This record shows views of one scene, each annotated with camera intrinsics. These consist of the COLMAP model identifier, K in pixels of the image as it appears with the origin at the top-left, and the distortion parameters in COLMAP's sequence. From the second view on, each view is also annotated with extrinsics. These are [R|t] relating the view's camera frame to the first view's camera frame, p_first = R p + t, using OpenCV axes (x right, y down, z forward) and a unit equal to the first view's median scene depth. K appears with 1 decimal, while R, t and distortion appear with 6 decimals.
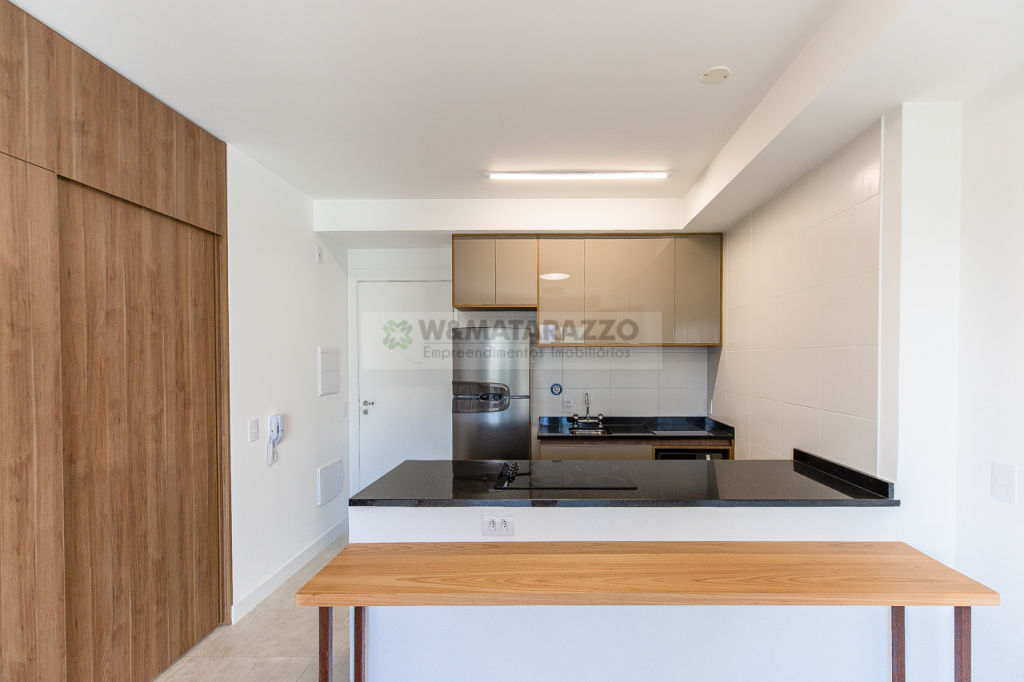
lens RADIAL K [[468.7, 0, 538.8], [0, 468.7, 362.0], [0, 0, 1]] dist [0.000394, -0.000868]
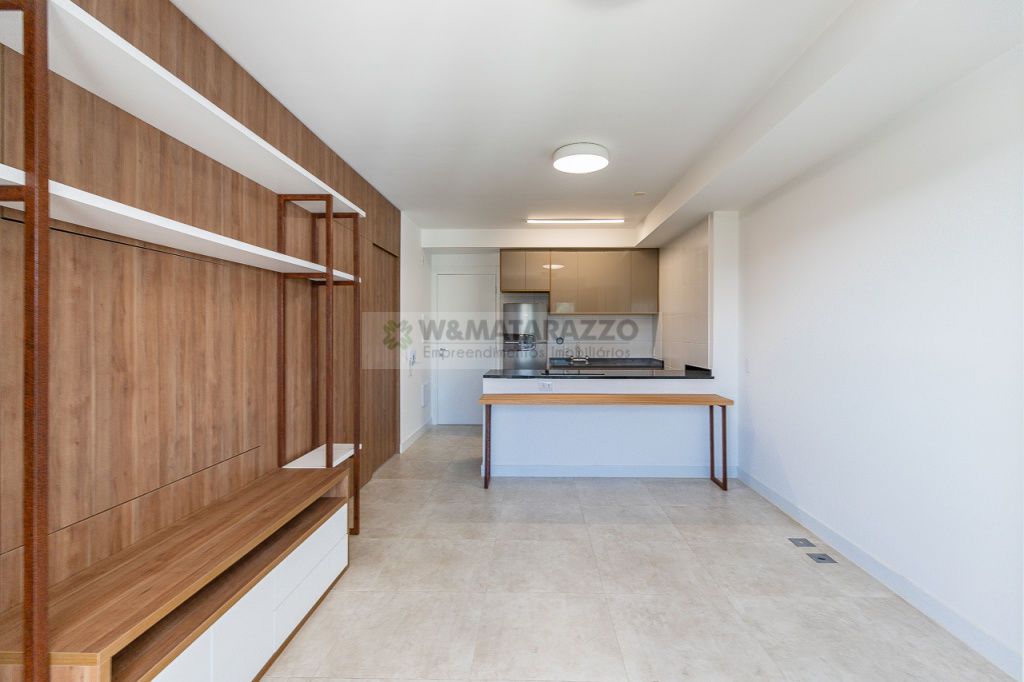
lens RADIAL K [[469.1, 0, 512.0], [0, 469.1, 341.0], [0, 0, 1]] dist [0.000572, -0.000112]
pose [[0.999775, 0.002741, -0.021029, -0.181652], [-0.002552, 0.999956, 0.009013, 0.083740], [0.021053, -0.008957, 0.999738, -1.227512]]
